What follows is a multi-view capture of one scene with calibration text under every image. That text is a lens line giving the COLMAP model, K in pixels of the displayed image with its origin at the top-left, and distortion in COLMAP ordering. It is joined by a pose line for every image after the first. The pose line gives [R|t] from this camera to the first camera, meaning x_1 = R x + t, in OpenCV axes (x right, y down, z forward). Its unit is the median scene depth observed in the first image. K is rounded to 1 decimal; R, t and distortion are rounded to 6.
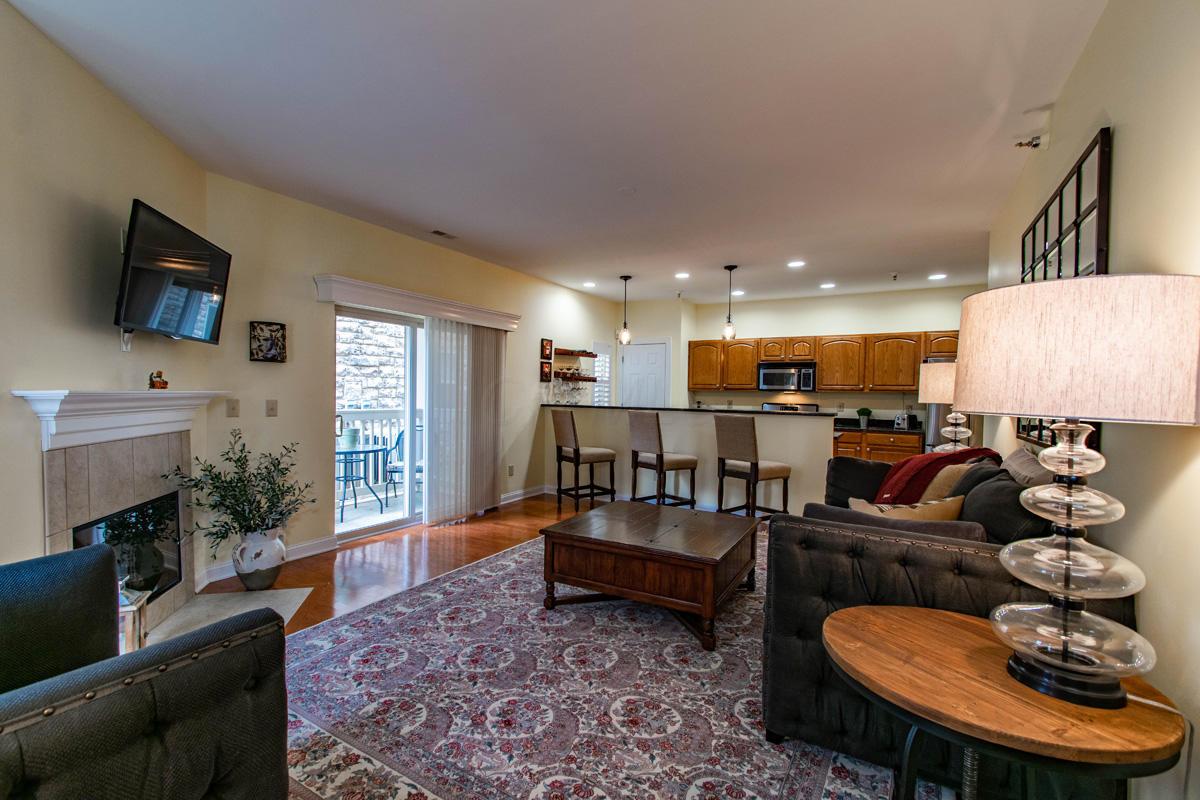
lens RADIAL K [[524.7, 0, 599.8], [0, 524.7, 401.1], [0, 0, 1]] dist [0.002400, 0.000228]
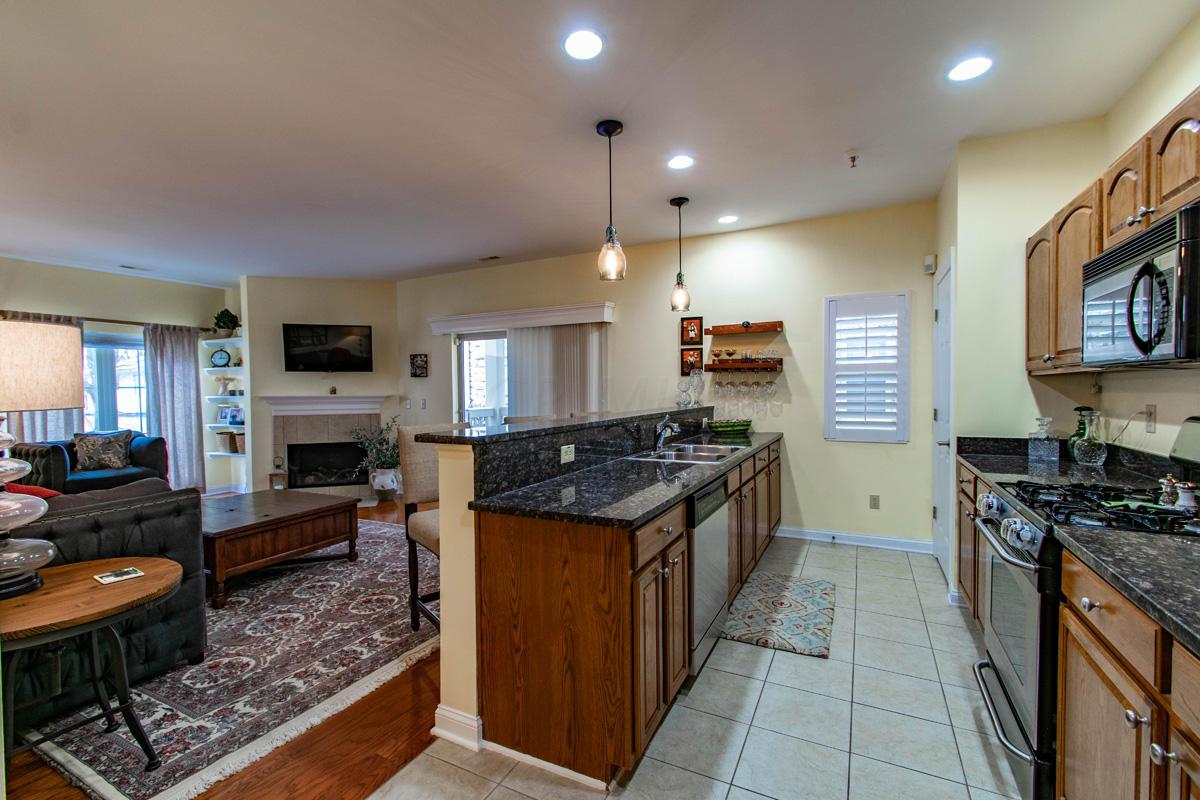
lens RADIAL K [[524.7, 0, 597.8], [0, 524.7, 403.8], [0, 0, 1]] dist [0.002400, 0.000228]
pose [[0.049074, 0.012877, -0.998712, 0.634565], [-0.003981, 0.999911, 0.012696, -0.005749], [0.998787, 0.003353, 0.049121, 0.842515]]
